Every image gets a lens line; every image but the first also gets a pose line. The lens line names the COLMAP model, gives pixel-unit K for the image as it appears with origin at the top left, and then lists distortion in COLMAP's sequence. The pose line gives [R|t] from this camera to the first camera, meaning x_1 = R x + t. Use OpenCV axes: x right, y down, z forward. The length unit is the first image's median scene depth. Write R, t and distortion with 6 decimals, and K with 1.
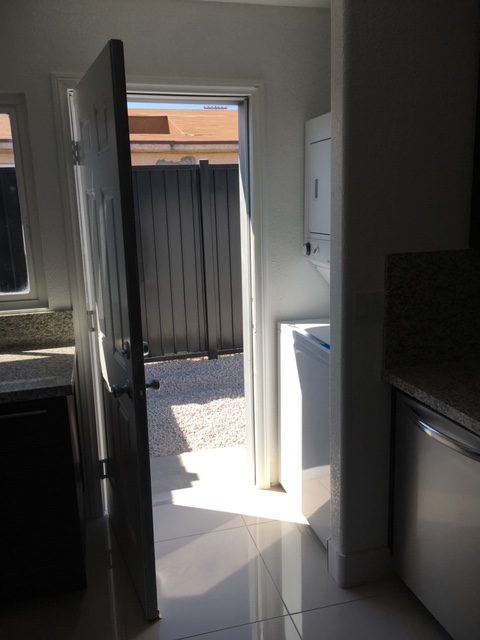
lens RADIAL K [[545.1, 0, 238.5], [0, 545.1, 319.8], [0, 0, 1]] dist [0.065864, 0.001689]
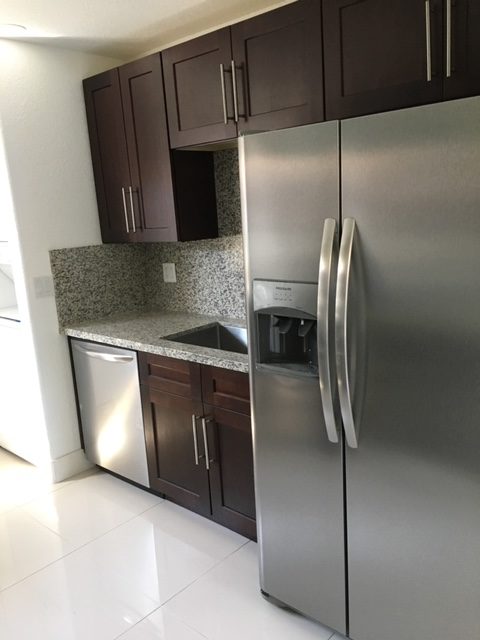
lens RADIAL K [[545.1, 0, 239.7], [0, 545.1, 323.0], [0, 0, 1]] dist [0.065864, 0.001689]
pose [[0.841763, -0.141194, 0.521056, -0.104277], [0.149783, 0.988381, 0.025853, 0.115460], [-0.518652, 0.056283, 0.853131, -0.545661]]
